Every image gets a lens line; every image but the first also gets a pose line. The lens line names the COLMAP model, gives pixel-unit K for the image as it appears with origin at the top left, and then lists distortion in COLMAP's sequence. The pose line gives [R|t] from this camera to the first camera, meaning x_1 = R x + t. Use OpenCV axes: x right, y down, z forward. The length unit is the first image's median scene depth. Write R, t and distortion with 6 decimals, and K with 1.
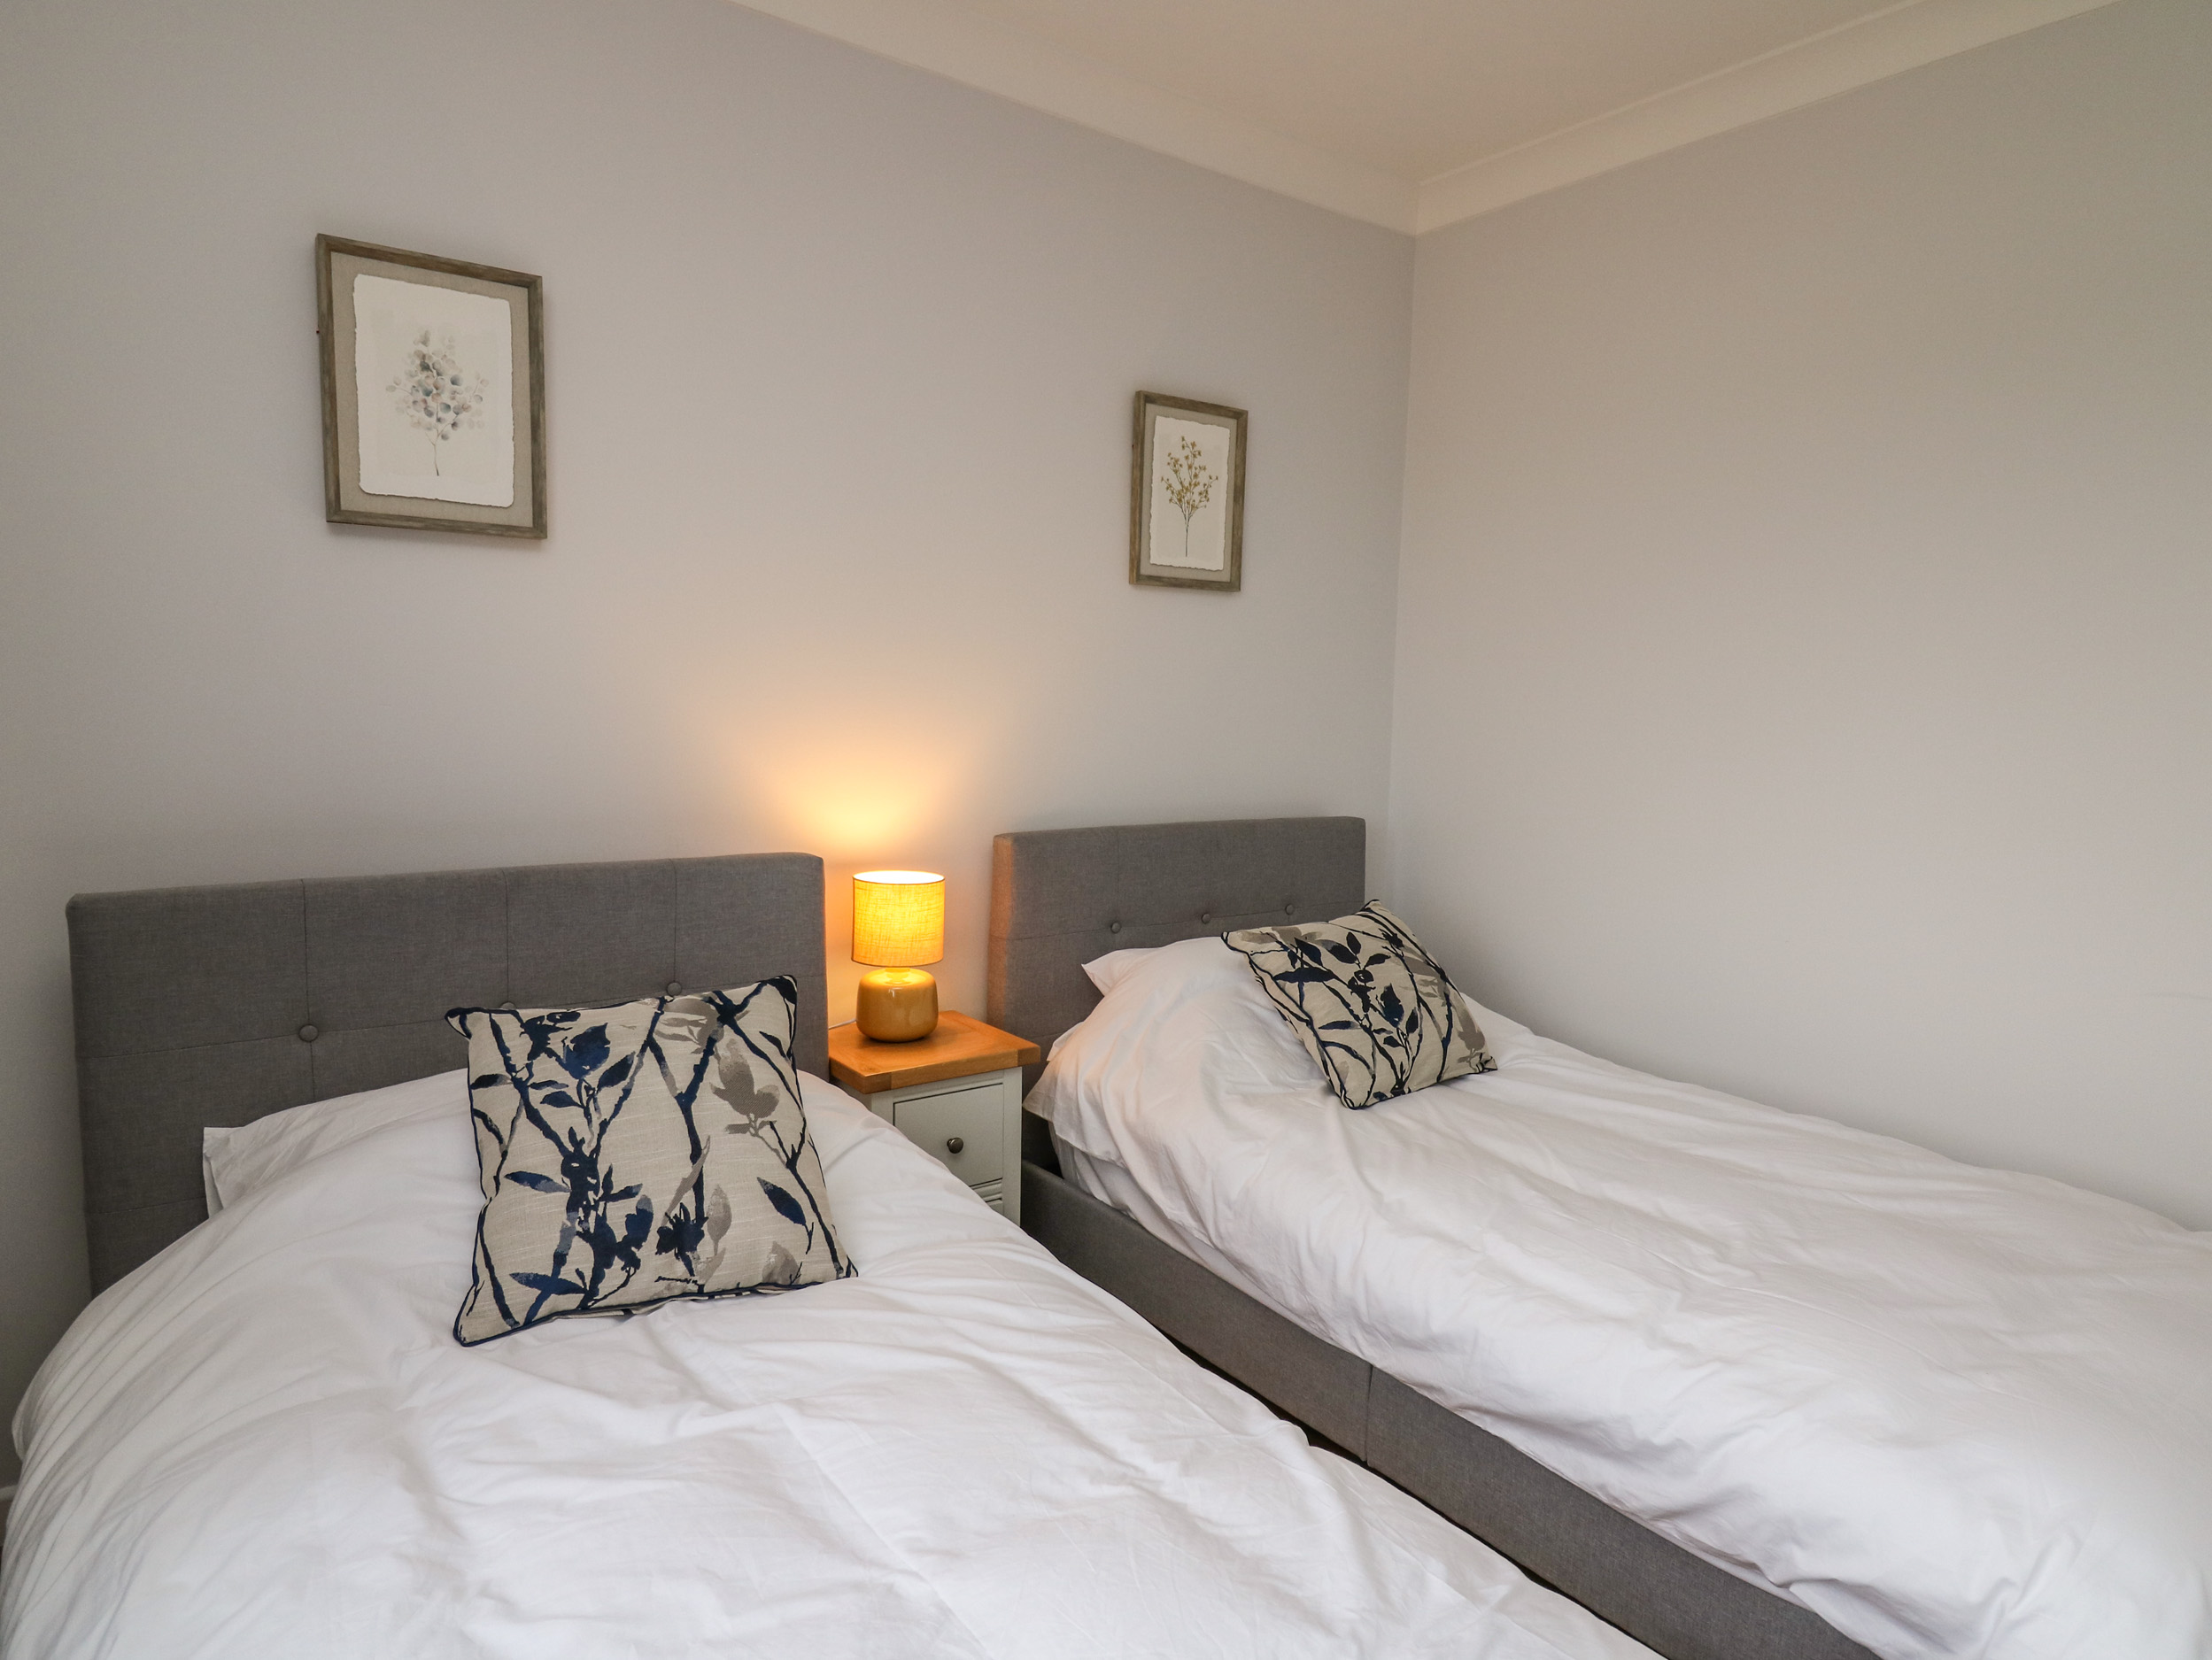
lens RADIAL K [[1179.5, 0, 1106.0], [0, 1179.5, 830.0], [0, 0, 1]] dist [-0.002314, 0.000161]
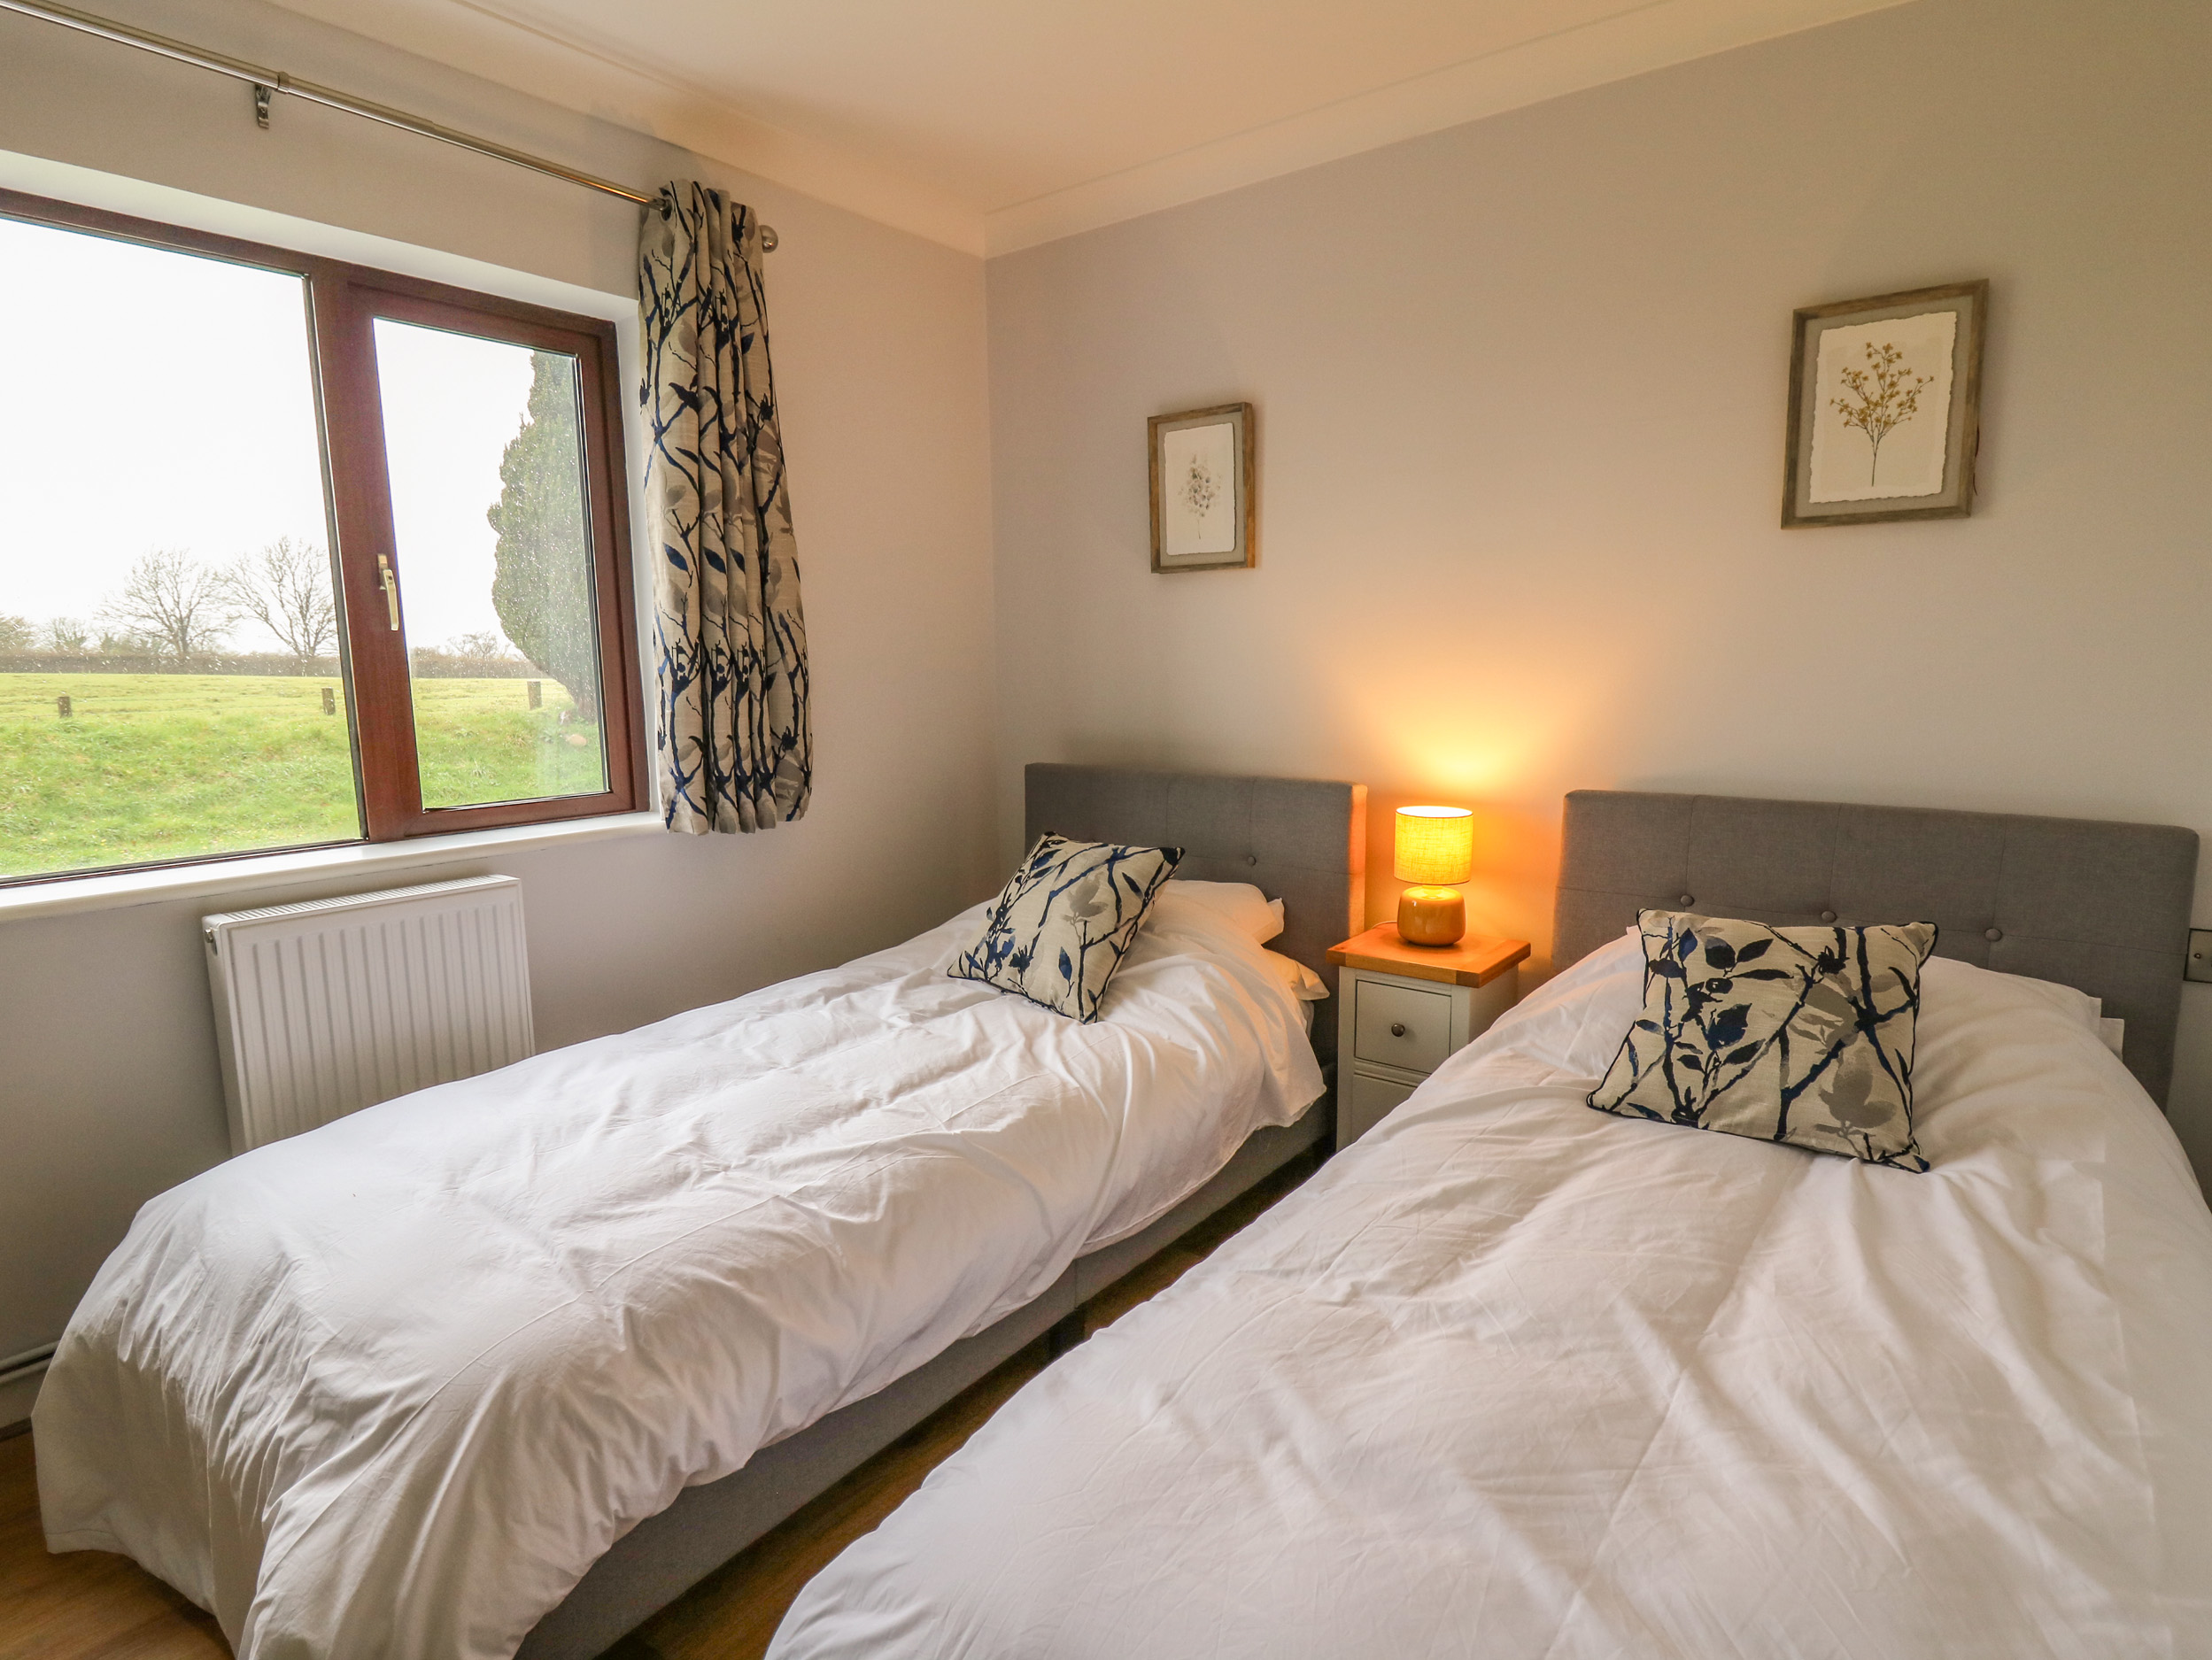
lens RADIAL K [[1211.6, 0, 1106.0], [0, 1211.6, 830.0], [0, 0, 1]] dist [-0.052352, 0.002011]
pose [[0.297083, 0.093312, -0.950281, 0.709421], [-0.100873, 0.992712, 0.065943, 0.003254], [0.949509, 0.076267, 0.304330, 0.268086]]
